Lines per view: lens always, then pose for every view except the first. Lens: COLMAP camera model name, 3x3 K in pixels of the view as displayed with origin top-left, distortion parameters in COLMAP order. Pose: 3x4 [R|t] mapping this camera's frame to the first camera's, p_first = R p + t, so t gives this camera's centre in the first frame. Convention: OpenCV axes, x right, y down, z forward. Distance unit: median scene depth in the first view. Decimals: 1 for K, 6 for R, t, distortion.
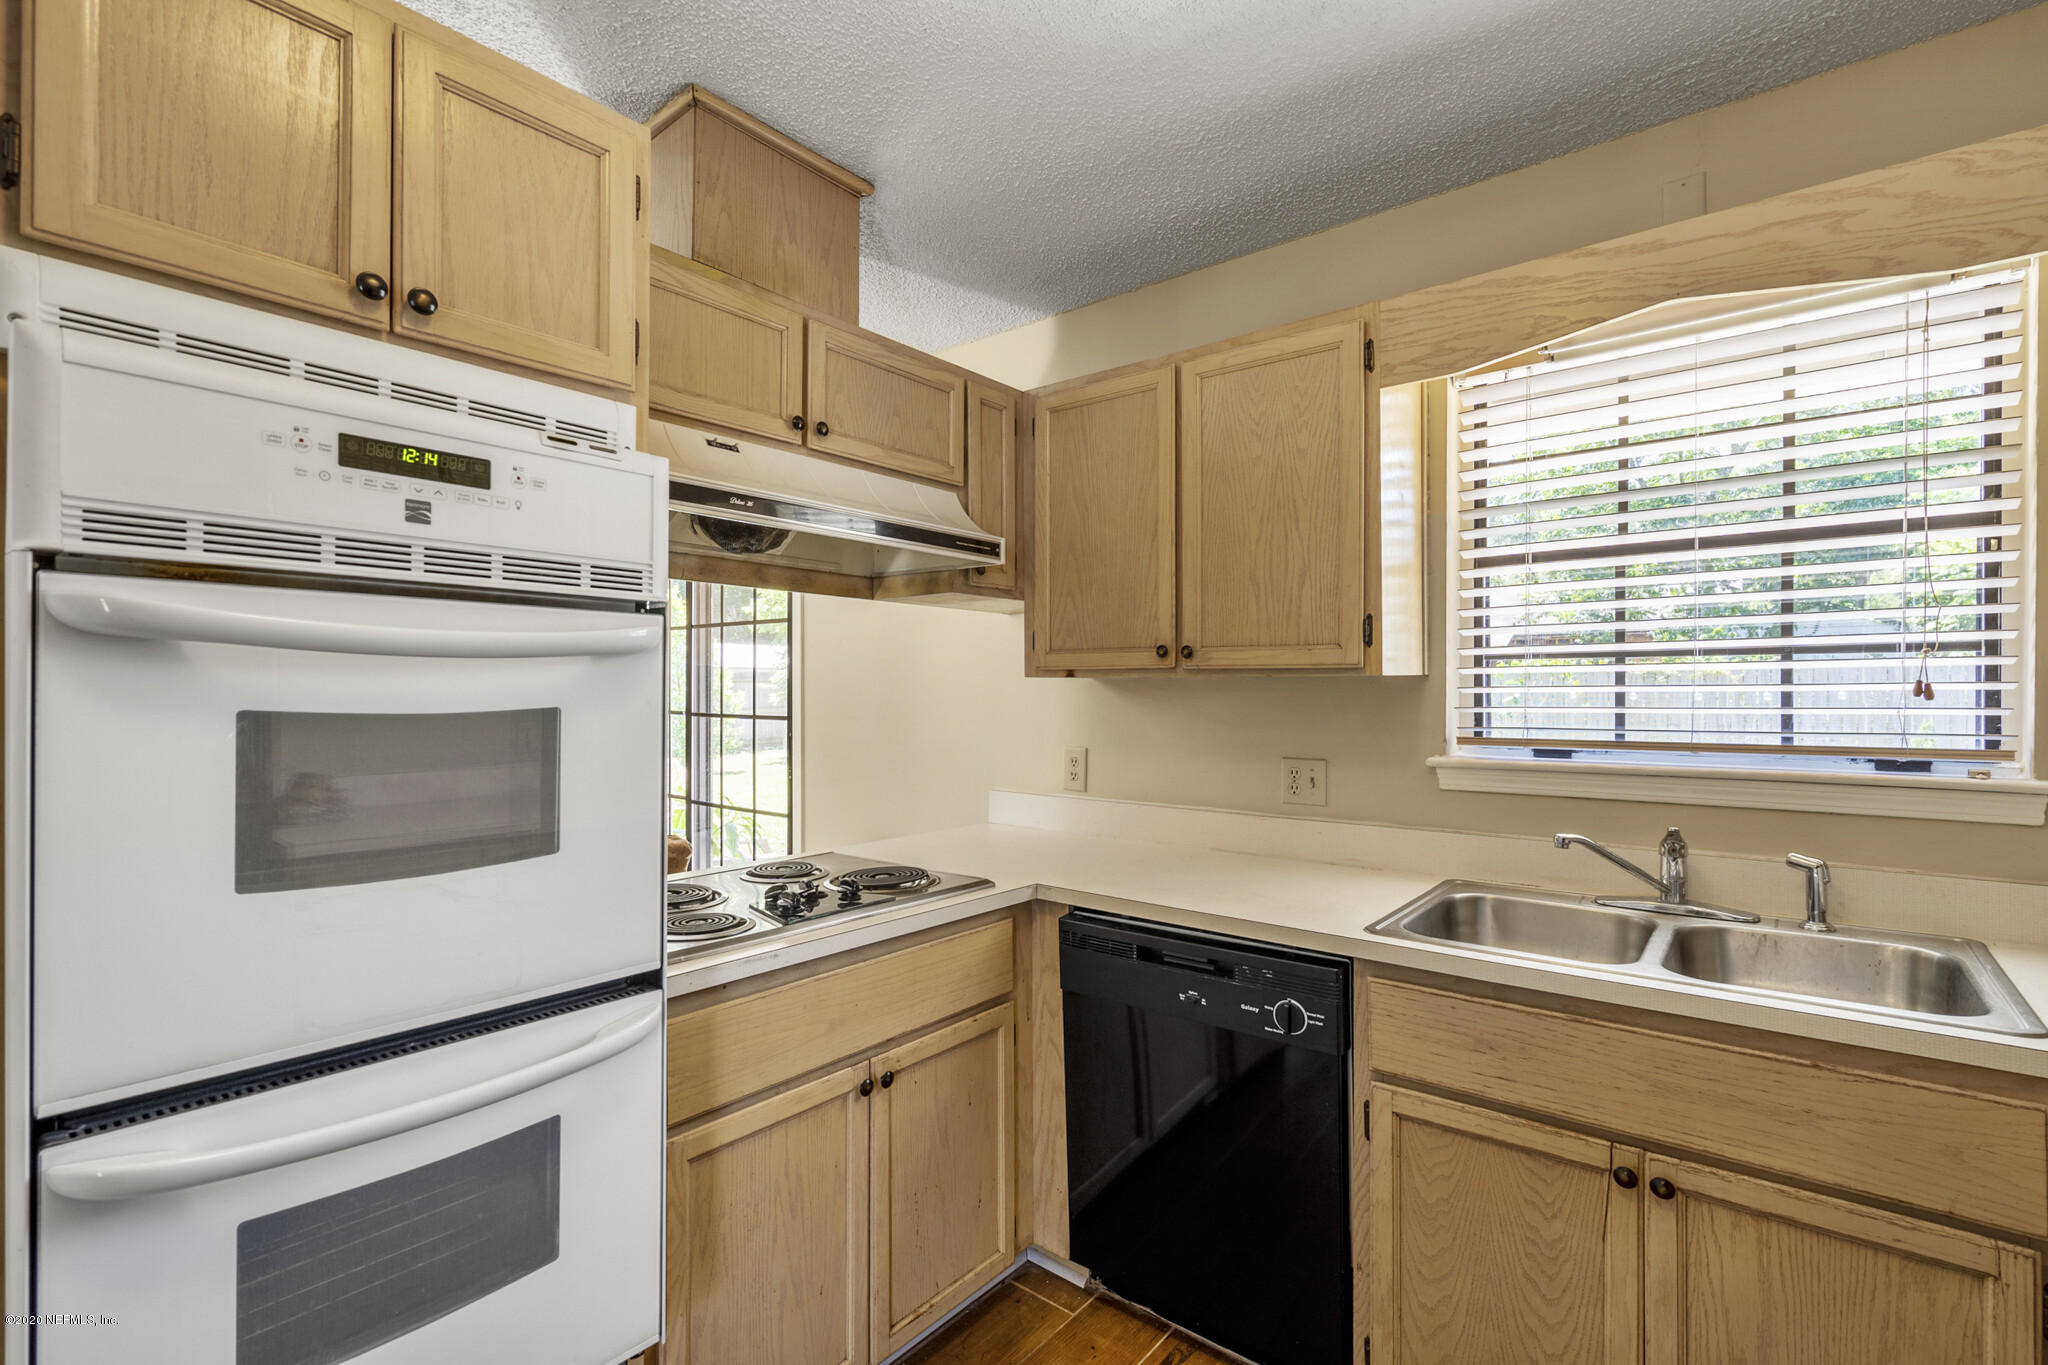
lens RADIAL K [[949.4, 0, 1019.8], [0, 949.4, 690.5], [0, 0, 1]] dist [0.002146, 0.000304]
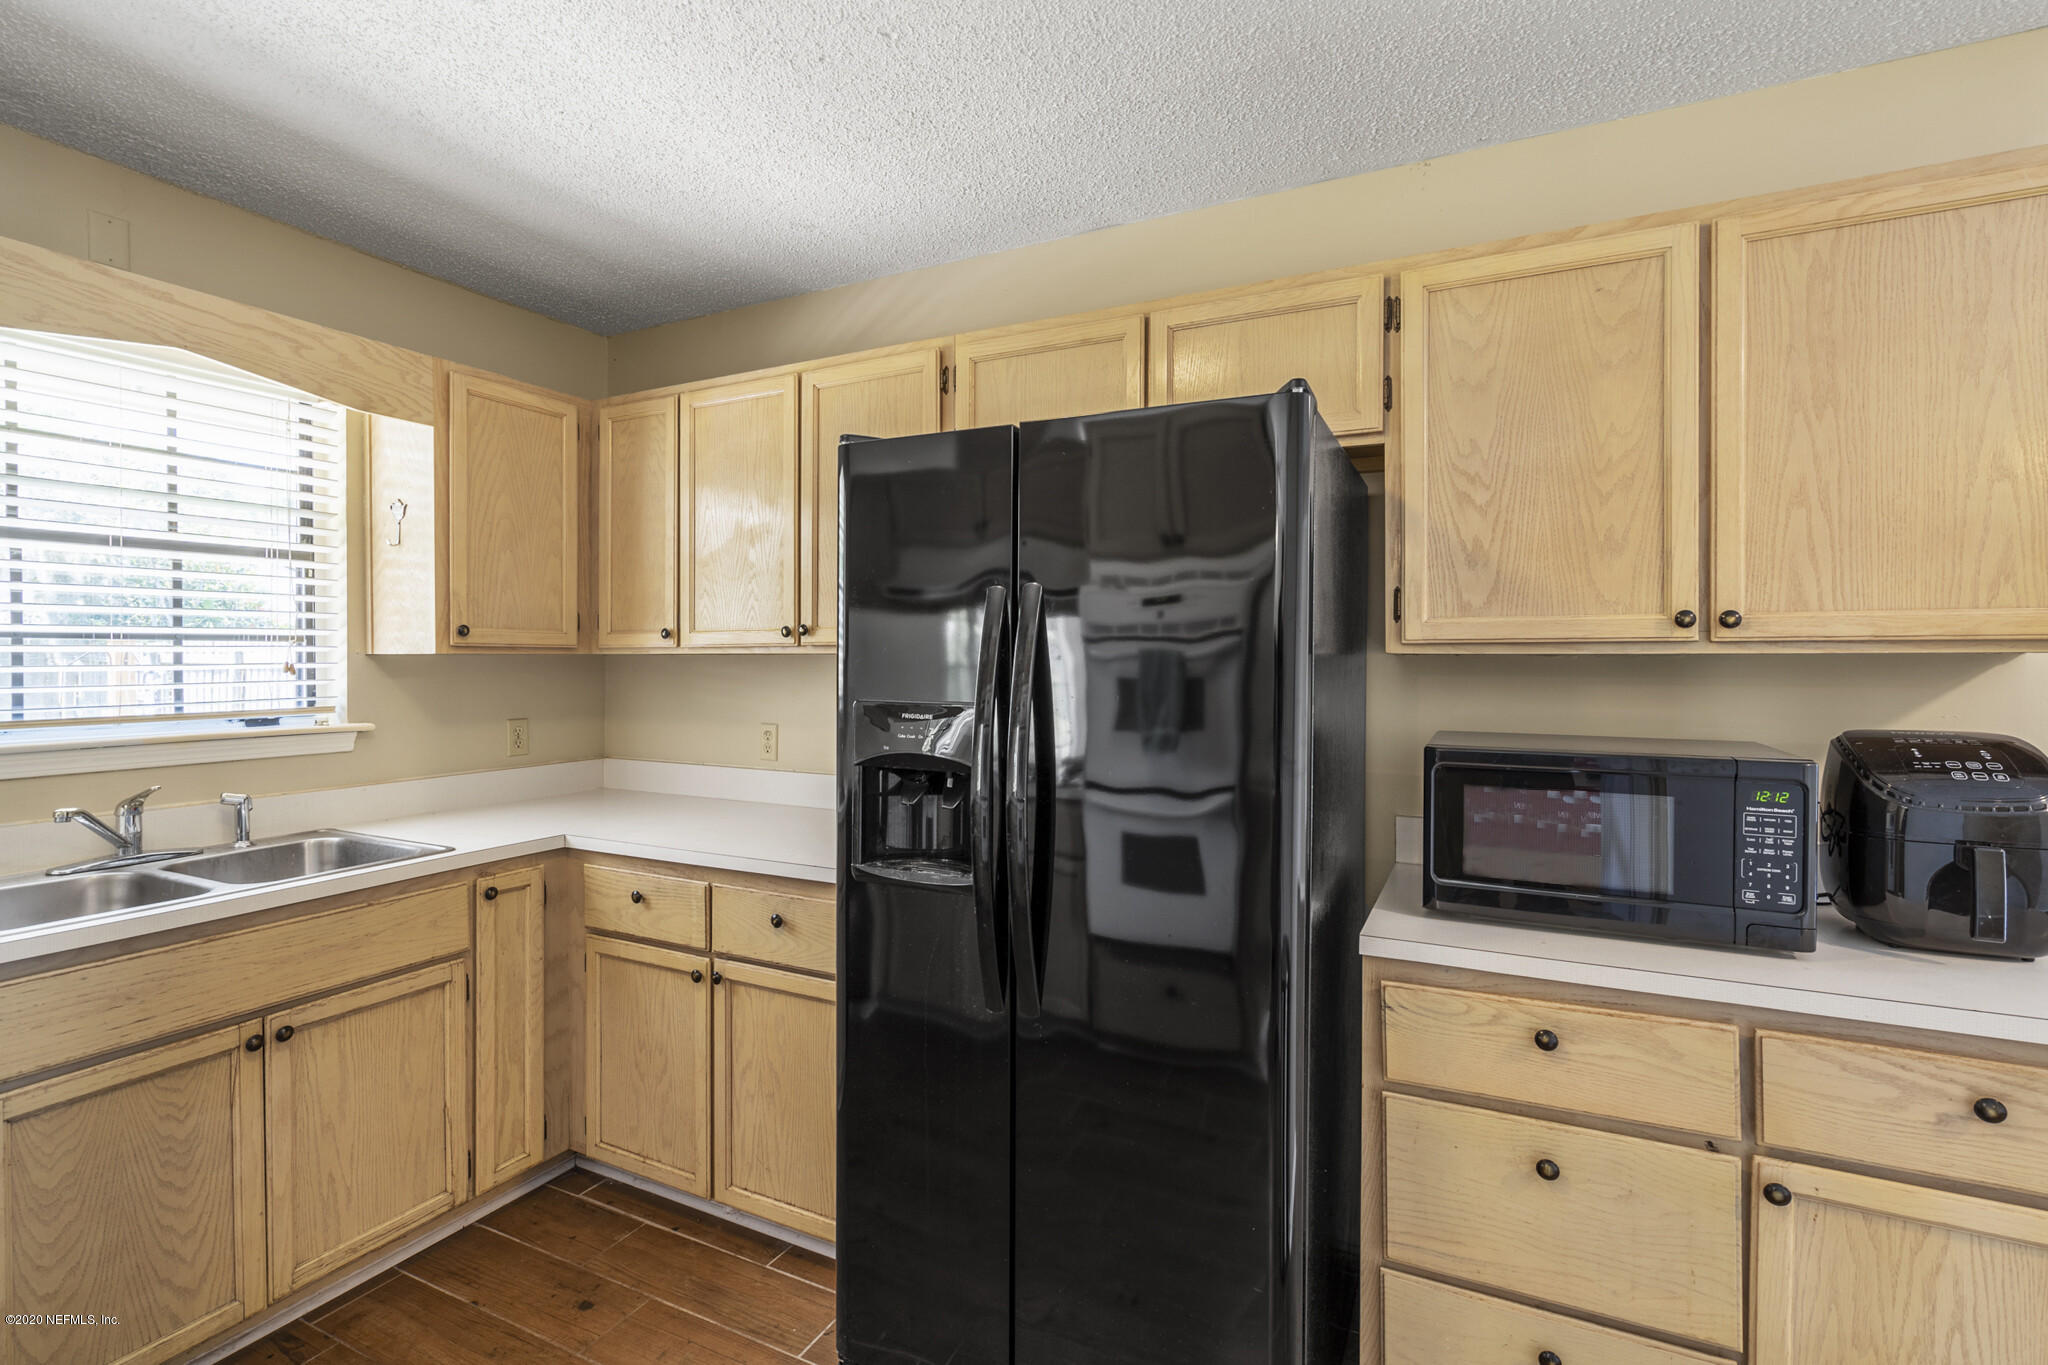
lens RADIAL K [[964.9, 0, 1021.8], [0, 964.9, 659.1], [0, 0, 1]] dist [0.001426, 0.000528]
pose [[-0.225726, 0.006635, 0.974168, -0.757798], [0.008301, 0.999954, -0.004887, 0.001814], [-0.974156, 0.006983, -0.225770, 0.232569]]
